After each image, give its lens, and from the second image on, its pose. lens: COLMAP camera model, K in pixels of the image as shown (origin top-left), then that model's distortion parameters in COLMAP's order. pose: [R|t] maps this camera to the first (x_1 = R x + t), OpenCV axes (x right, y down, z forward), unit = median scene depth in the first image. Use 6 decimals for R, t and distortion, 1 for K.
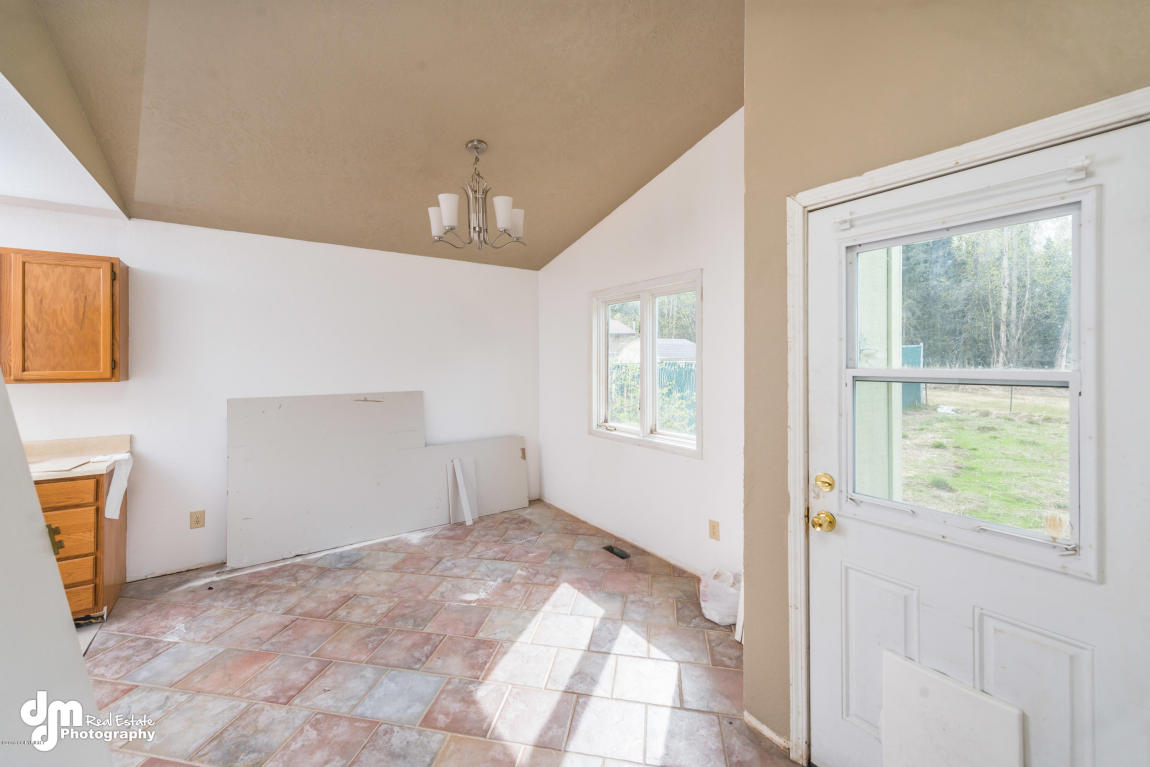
lens RADIAL K [[471.0, 0, 573.8], [0, 471.0, 361.7], [0, 0, 1]] dist [0.015255, -0.000205]
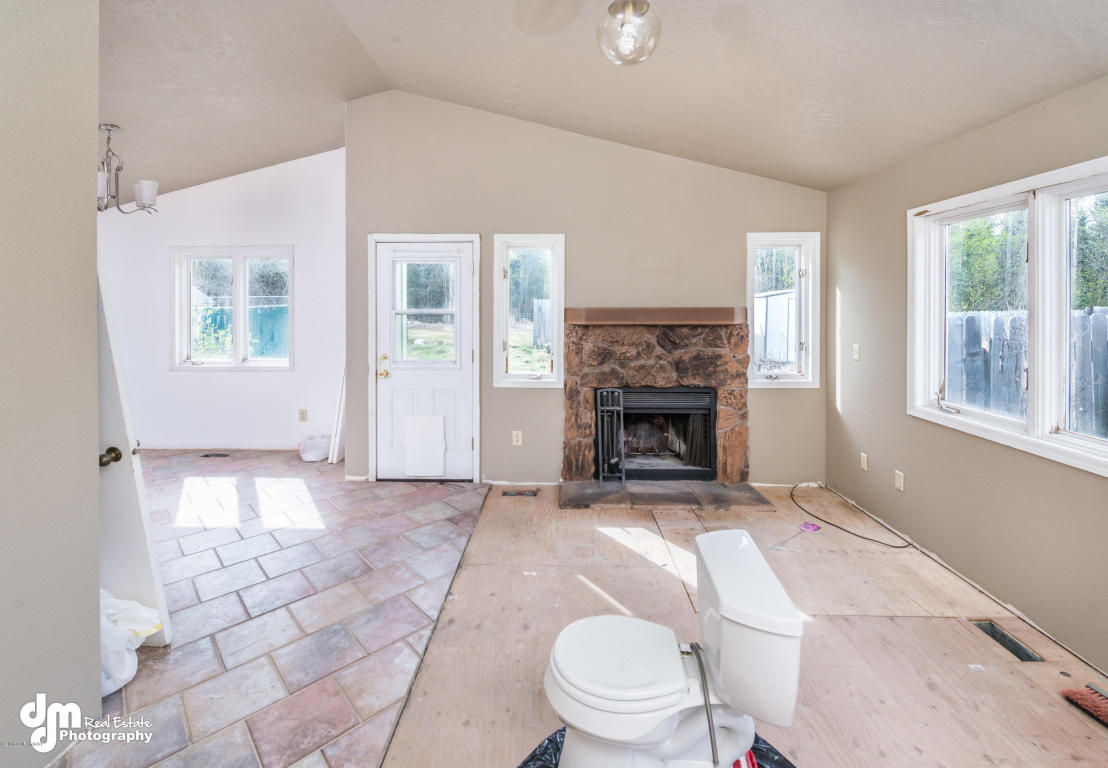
lens RADIAL K [[479.8, 0, 550.7], [0, 479.8, 309.5], [0, 0, 1]] dist [-0.000384, -0.000032]
pose [[0.593480, -0.004904, 0.804834, -0.404215], [0.003007, 0.999988, 0.003876, 0.003415], [-0.804843, 0.000119, 0.593488, -0.490040]]
